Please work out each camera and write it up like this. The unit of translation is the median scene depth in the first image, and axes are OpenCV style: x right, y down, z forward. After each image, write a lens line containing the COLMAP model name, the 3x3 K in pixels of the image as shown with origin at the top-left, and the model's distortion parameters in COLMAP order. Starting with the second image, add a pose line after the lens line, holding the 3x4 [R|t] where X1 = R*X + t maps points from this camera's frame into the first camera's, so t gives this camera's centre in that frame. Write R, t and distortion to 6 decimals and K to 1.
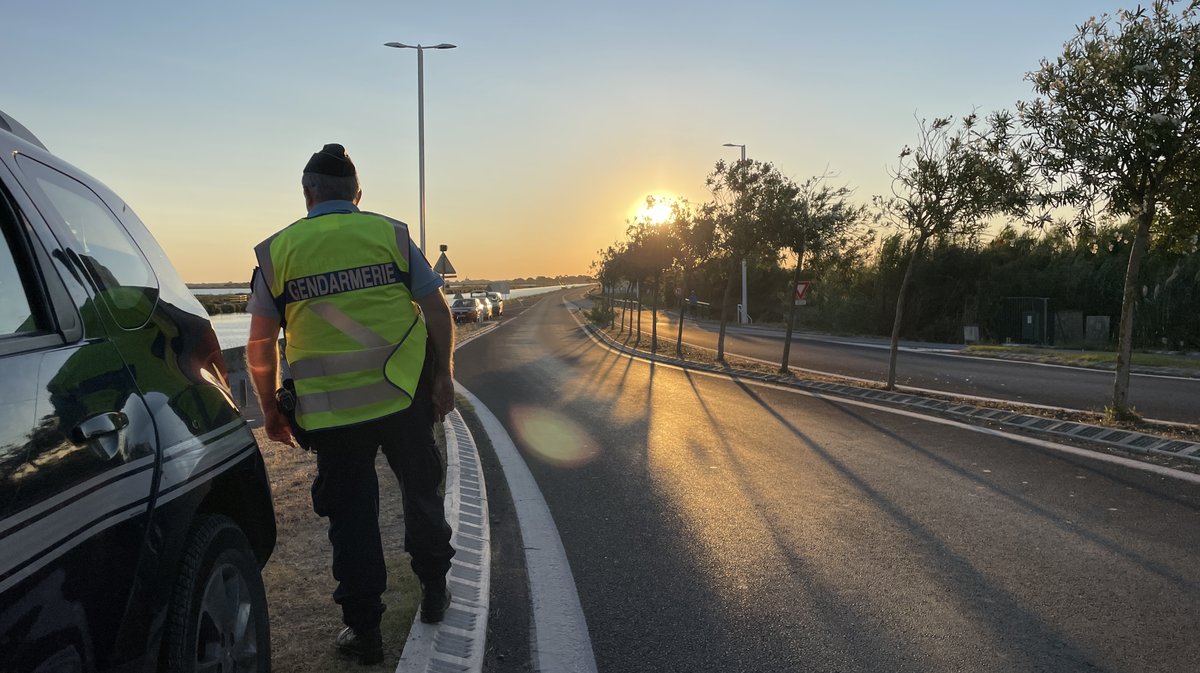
lens RADIAL K [[900.4, 0, 598.4], [0, 900.4, 336.9], [0, 0, 1]] dist [0.056813, -0.046455]
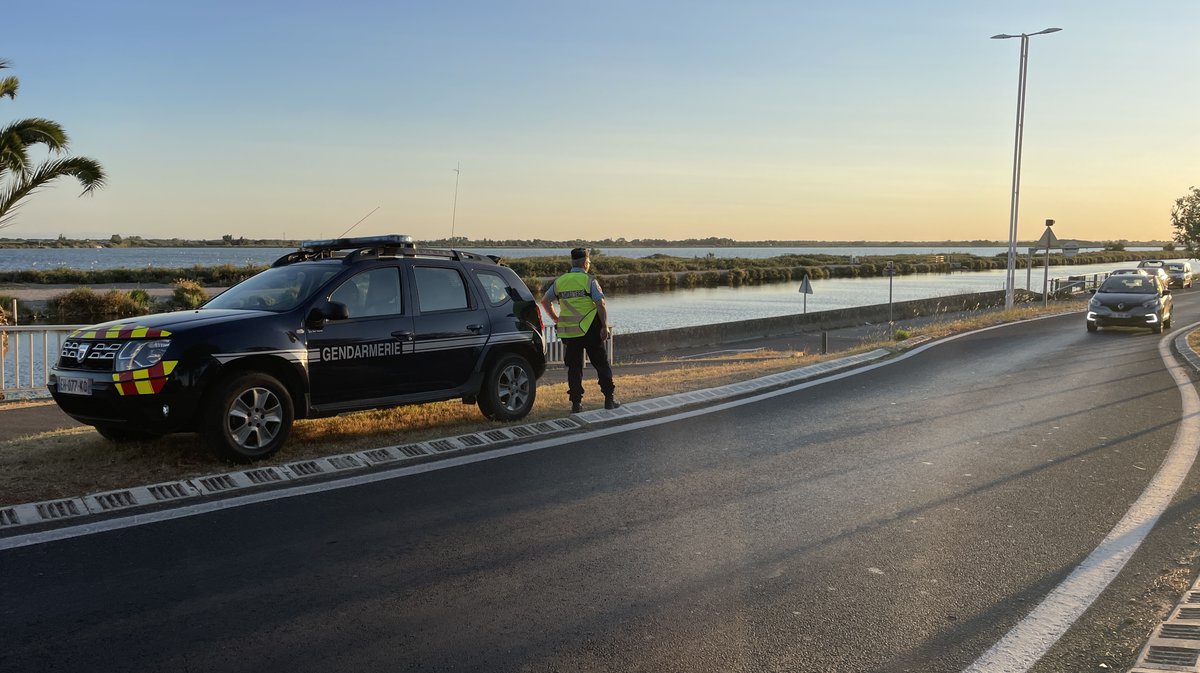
lens RADIAL K [[900.4, 0, 599.9], [0, 900.4, 335.9], [0, 0, 1]] dist [0.056813, -0.046455]
pose [[0.733352, 0.081929, -0.674895, 1.977418], [-0.051961, 0.996563, 0.064516, -0.127808], [0.677861, -0.012245, 0.735088, -1.310885]]
